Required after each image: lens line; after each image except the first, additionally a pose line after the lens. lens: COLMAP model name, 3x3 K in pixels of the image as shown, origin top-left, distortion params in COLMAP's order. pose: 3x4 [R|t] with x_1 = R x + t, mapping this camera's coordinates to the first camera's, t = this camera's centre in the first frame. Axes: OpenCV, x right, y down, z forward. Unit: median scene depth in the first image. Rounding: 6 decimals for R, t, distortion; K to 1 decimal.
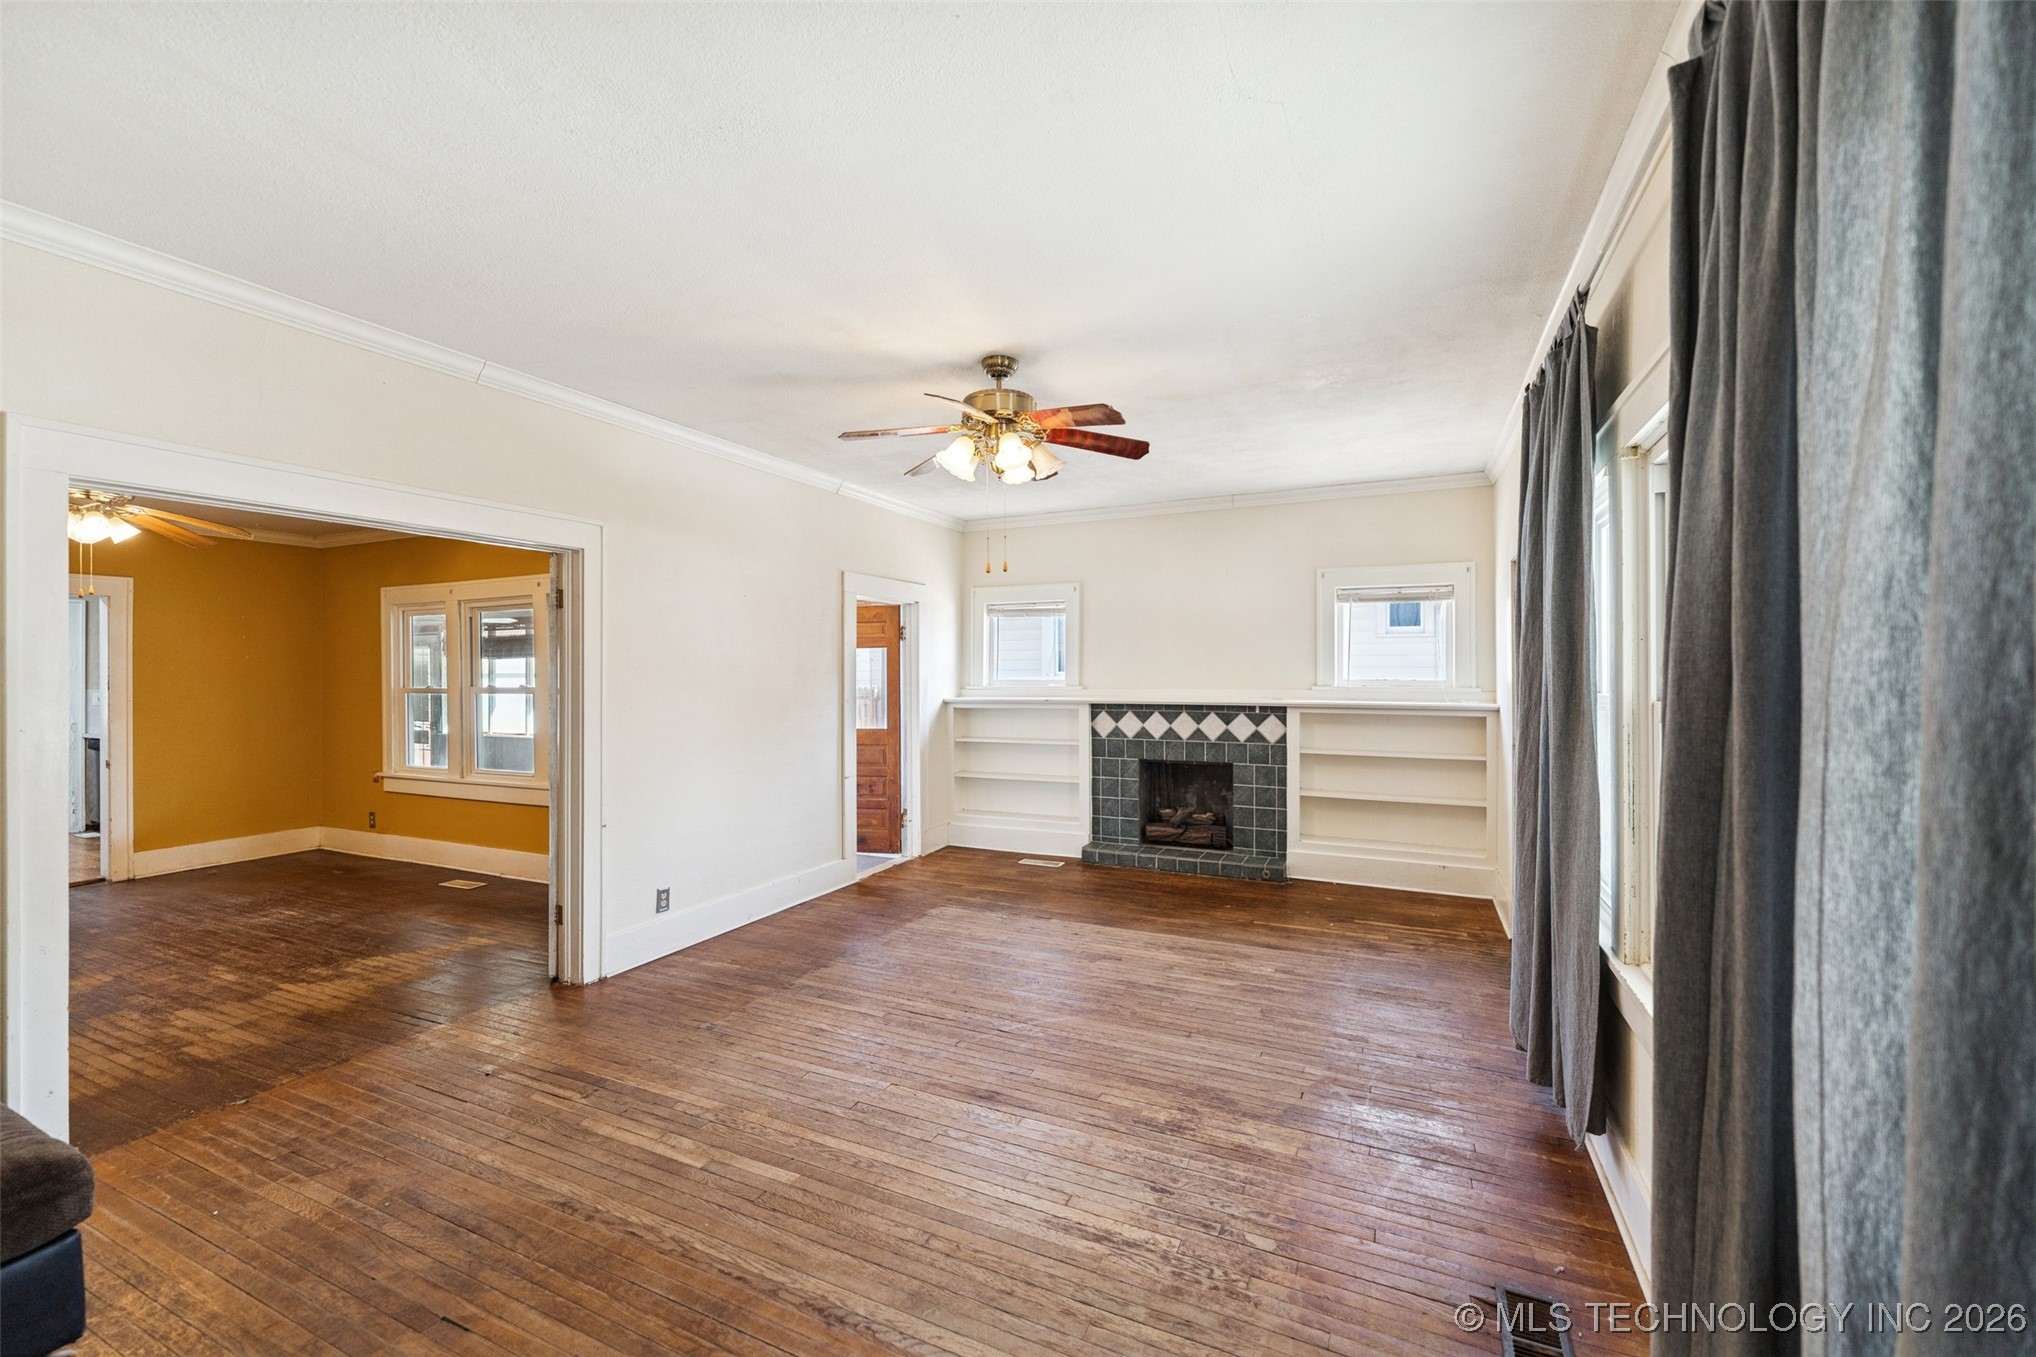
lens RADIAL K [[834.1, 0, 1014.7], [0, 834.1, 672.9], [0, 0, 1]] dist [0.003007, -0.002152]
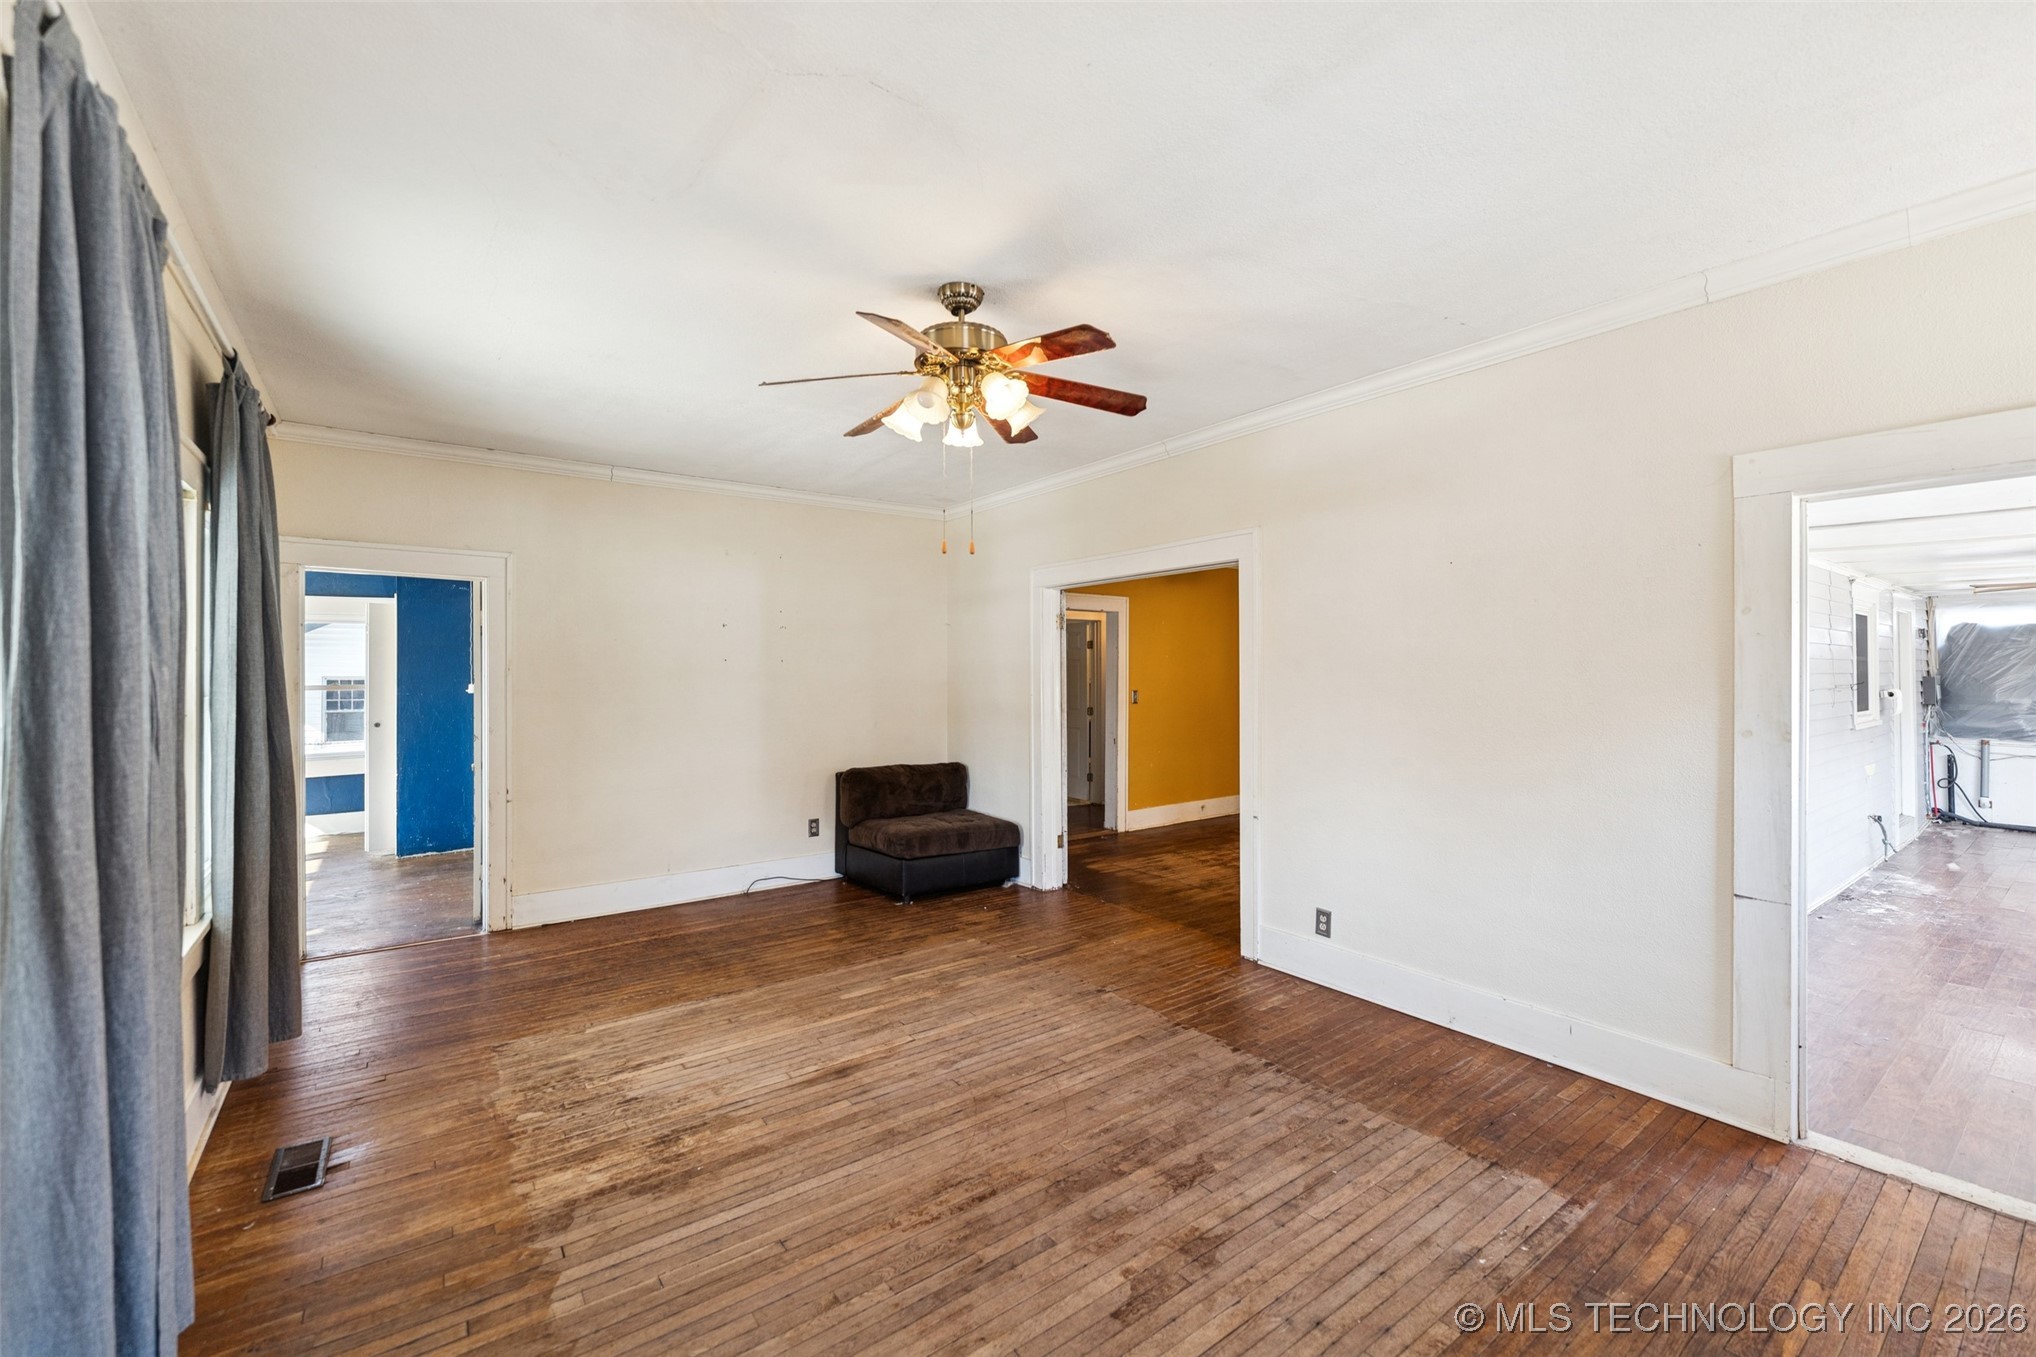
lens RADIAL K [[834.1, 0, 1004.4], [0, 834.1, 672.1], [0, 0, 1]] dist [0.003007, -0.002152]
pose [[-0.486487, 0.006945, -0.873660, 0.476155], [0.004667, 0.999975, 0.005351, -0.005477], [0.873675, -0.001474, -0.486507, 1.018298]]
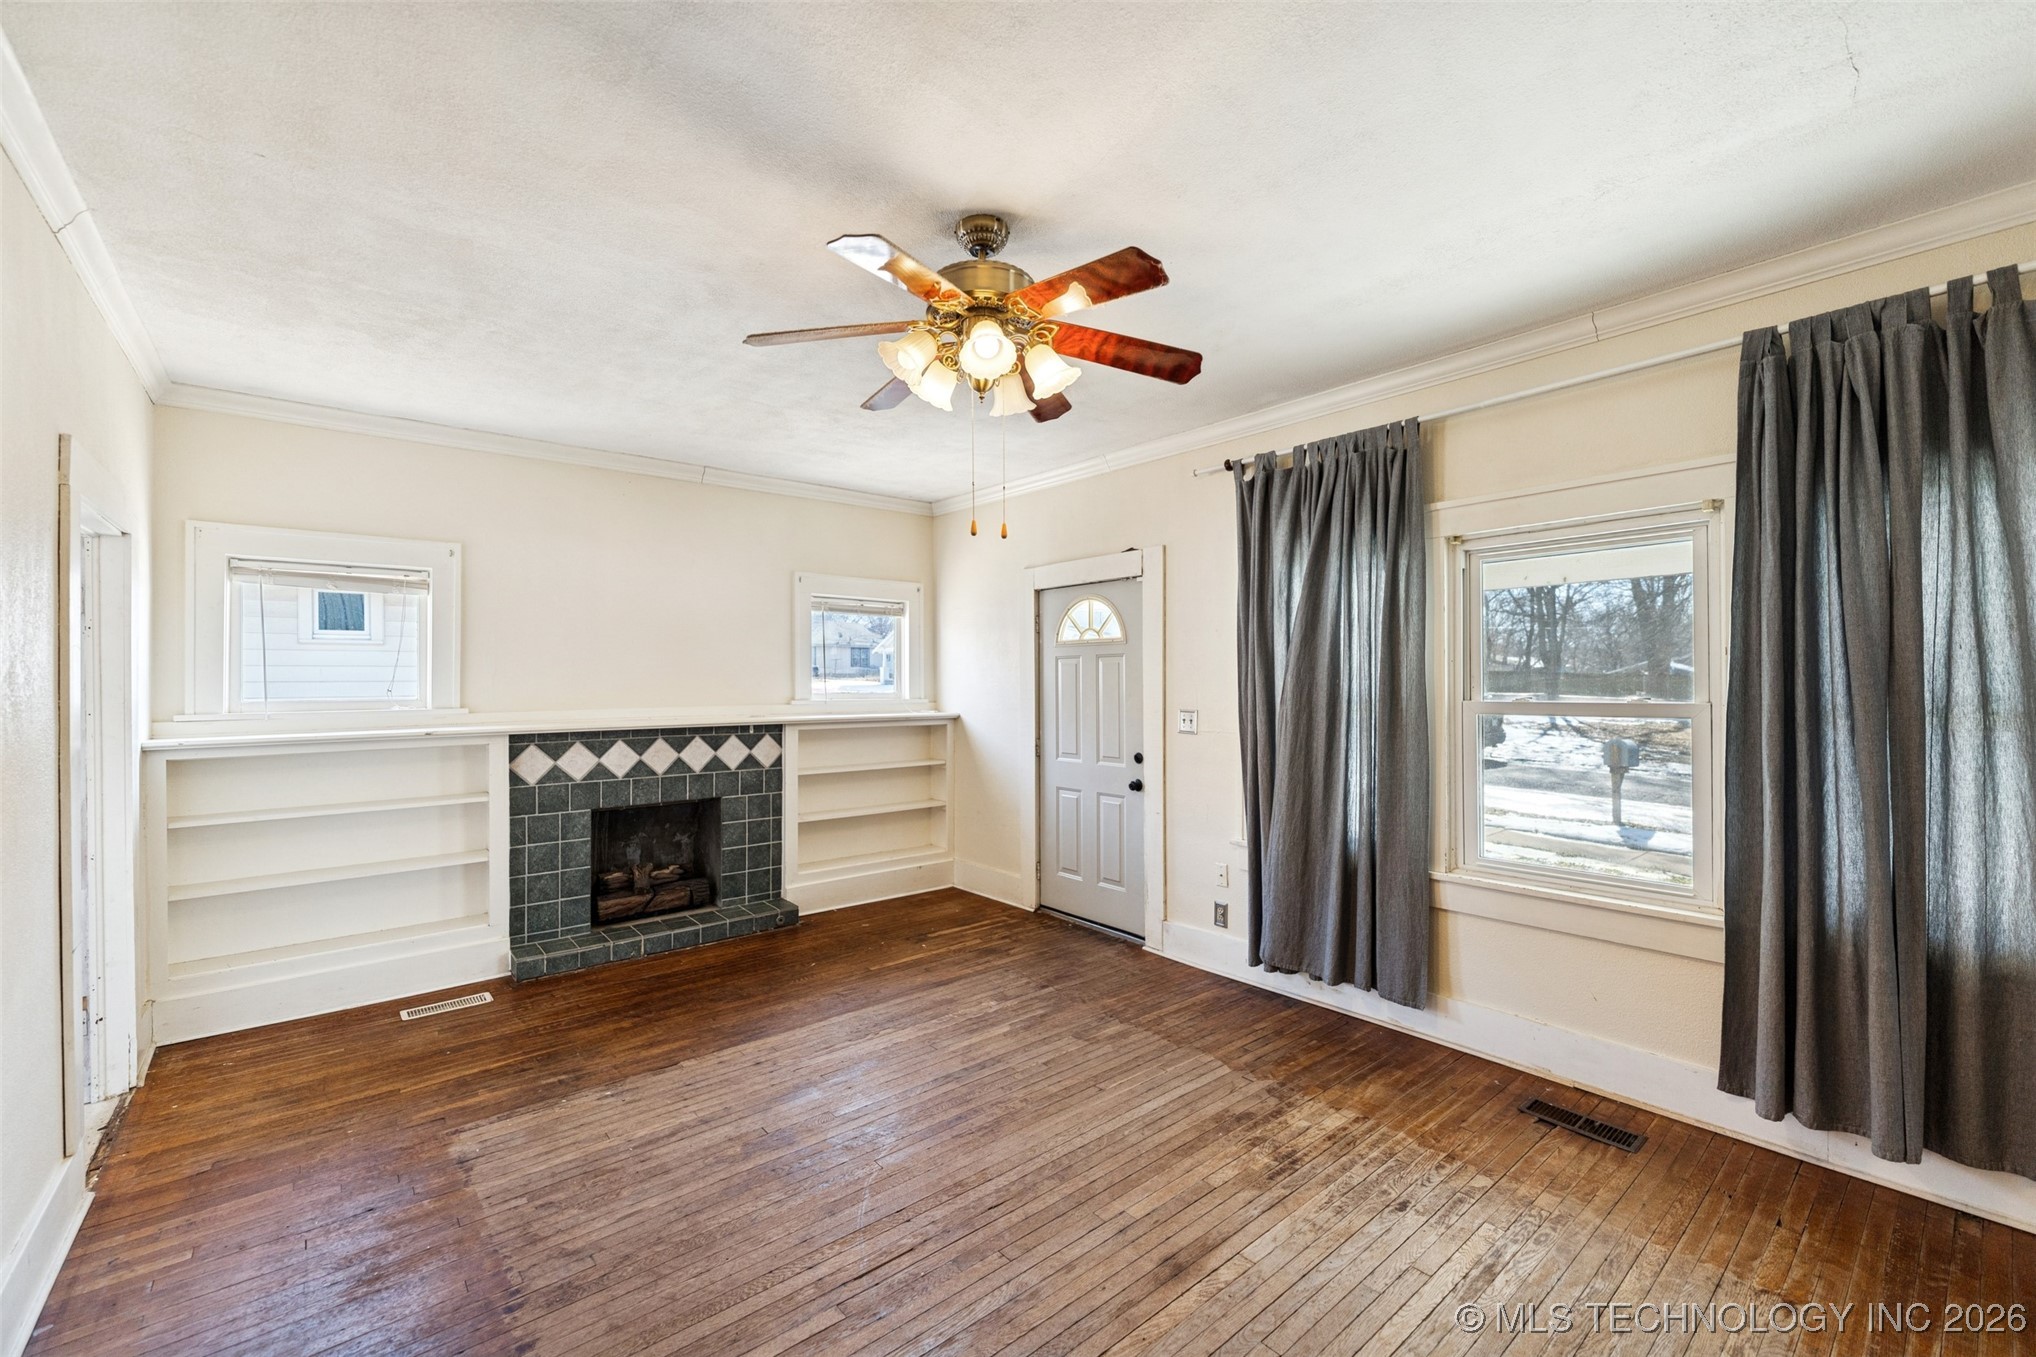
lens RADIAL K [[834.1, 0, 1026.6], [0, 834.1, 688.3], [0, 0, 1]] dist [0.003007, -0.002152]
pose [[0.409302, -0.006518, 0.912376, -0.445103], [0.005082, 0.999975, 0.004864, -0.000500], [-0.912385, 0.002645, 0.409325, 0.490510]]
